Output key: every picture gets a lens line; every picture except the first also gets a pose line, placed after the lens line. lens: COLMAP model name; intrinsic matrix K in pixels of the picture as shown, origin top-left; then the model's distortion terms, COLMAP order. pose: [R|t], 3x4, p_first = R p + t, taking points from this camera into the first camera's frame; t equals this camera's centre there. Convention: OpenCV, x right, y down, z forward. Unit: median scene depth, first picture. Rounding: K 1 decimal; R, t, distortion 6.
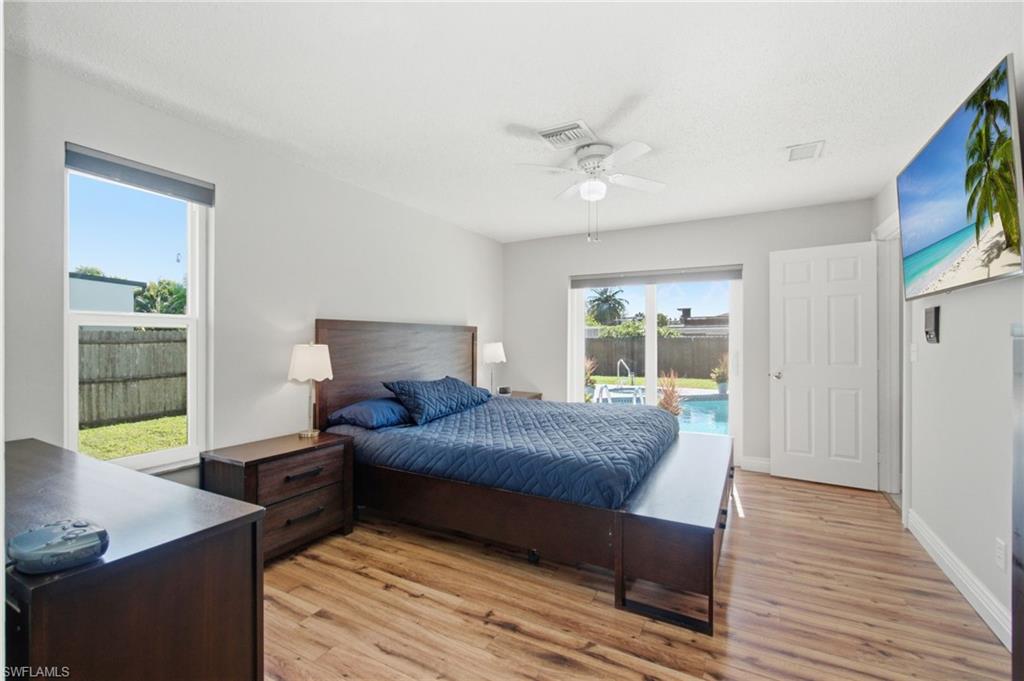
lens RADIAL K [[448.4, 0, 507.9], [0, 448.4, 337.4], [0, 0, 1]] dist [-0.005215, -0.000408]
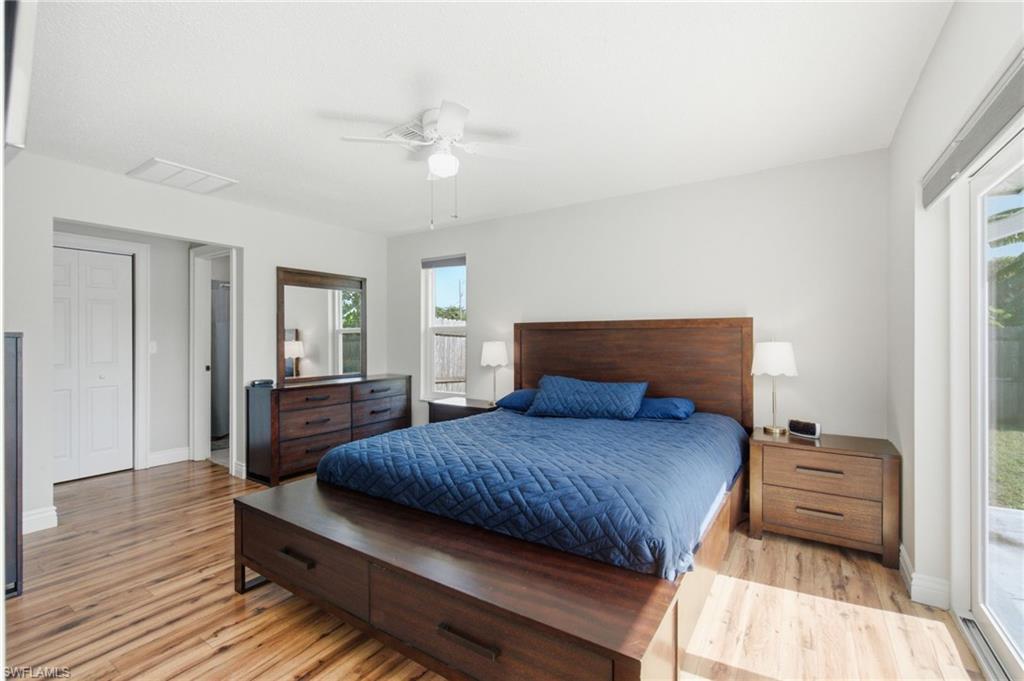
lens RADIAL K [[448.4, 0, 507.9], [0, 448.4, 337.4], [0, 0, 1]] dist [-0.005215, -0.000408]
pose [[-0.086463, -0.004745, -0.996244, 1.141296], [0.010604, 0.999928, -0.005682, 0.011972], [0.996199, -0.011056, -0.086406, 1.325041]]
